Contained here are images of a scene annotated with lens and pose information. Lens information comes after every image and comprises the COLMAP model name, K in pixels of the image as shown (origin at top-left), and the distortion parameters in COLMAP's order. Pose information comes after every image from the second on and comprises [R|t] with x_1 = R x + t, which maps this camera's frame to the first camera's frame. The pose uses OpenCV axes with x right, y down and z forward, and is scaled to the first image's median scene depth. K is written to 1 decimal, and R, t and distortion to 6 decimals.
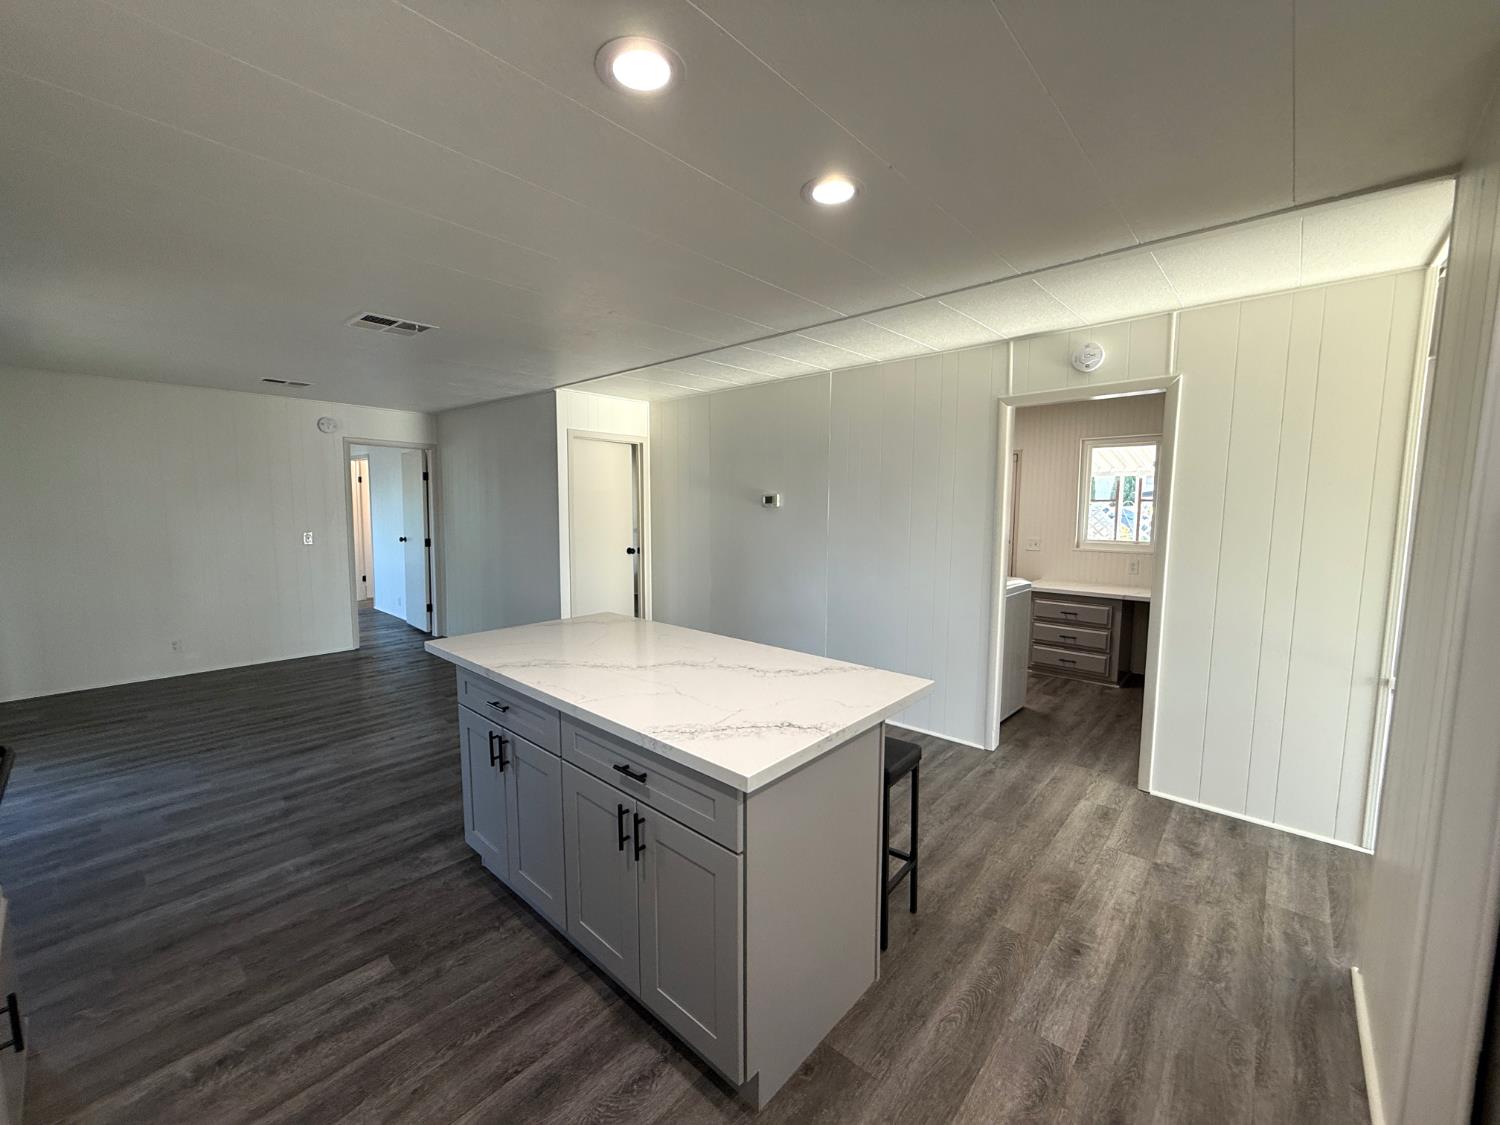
lens RADIAL K [[598.0, 0, 742.9], [0, 598.0, 563.1], [0, 0, 1]] dist [-0.002475, -0.000281]
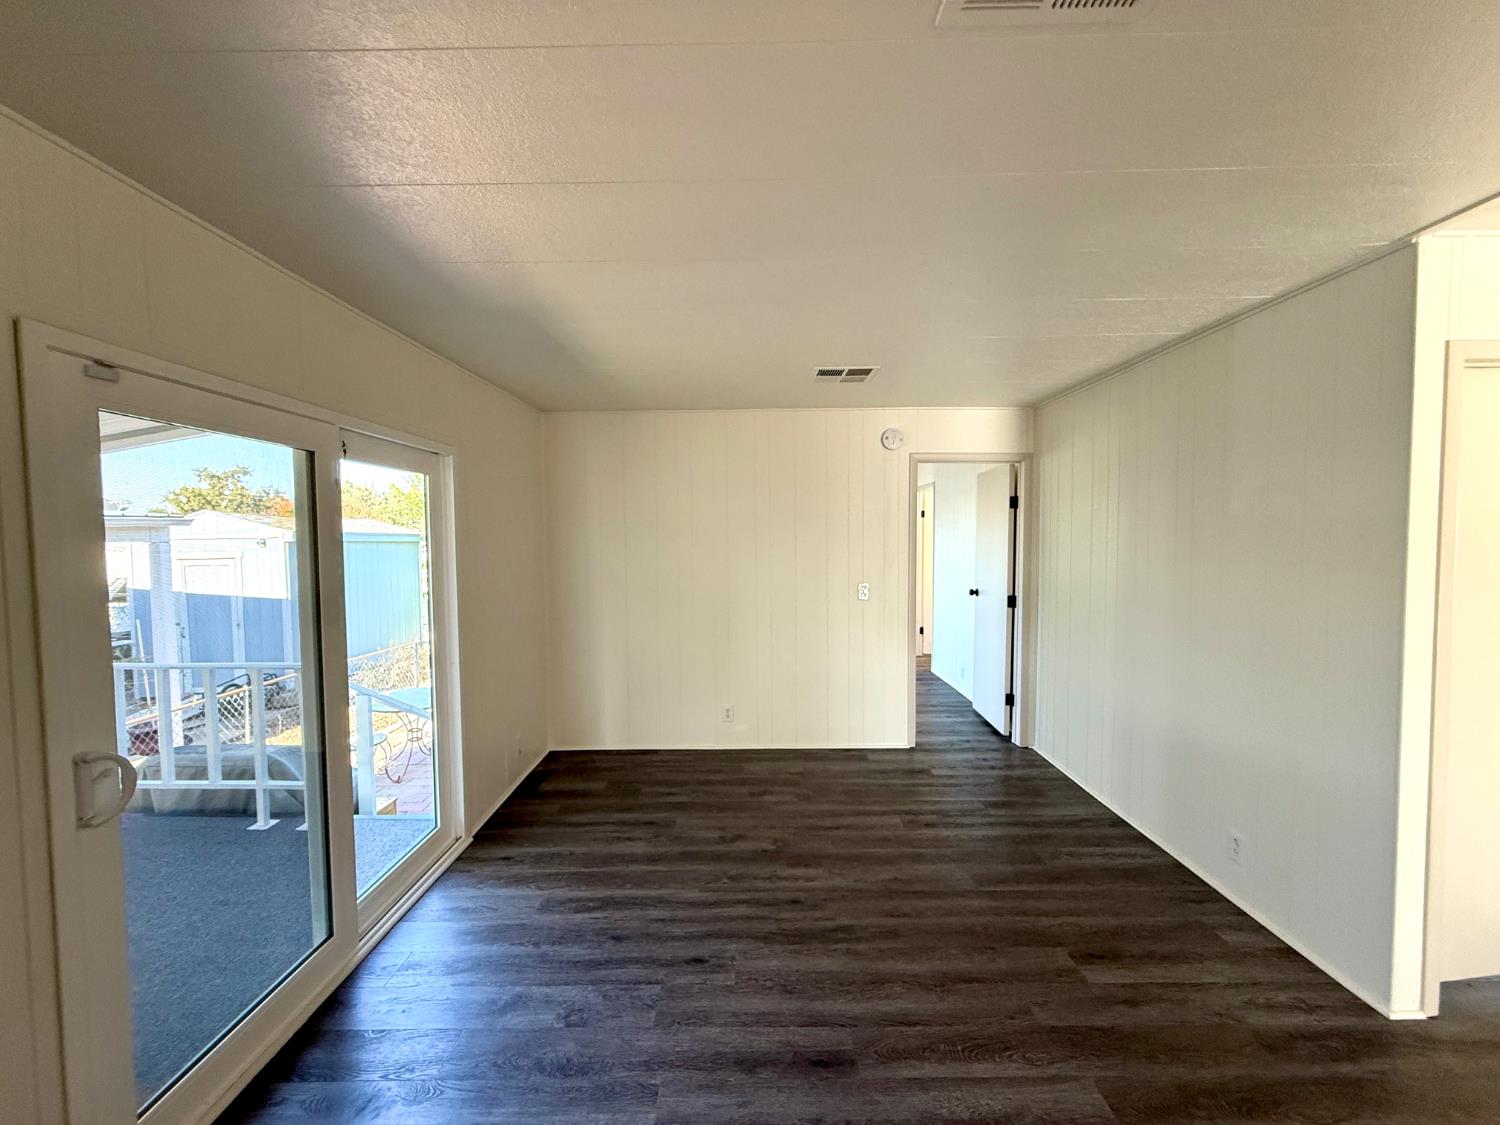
lens RADIAL K [[598.0, 0, 742.9], [0, 598.0, 563.1], [0, 0, 1]] dist [-0.002475, -0.000281]
pose [[0.660077, 0.017530, -0.750993, -0.251265], [-0.057864, 0.997944, -0.027564, -0.045724], [0.748966, 0.061650, 0.659735, 0.370869]]
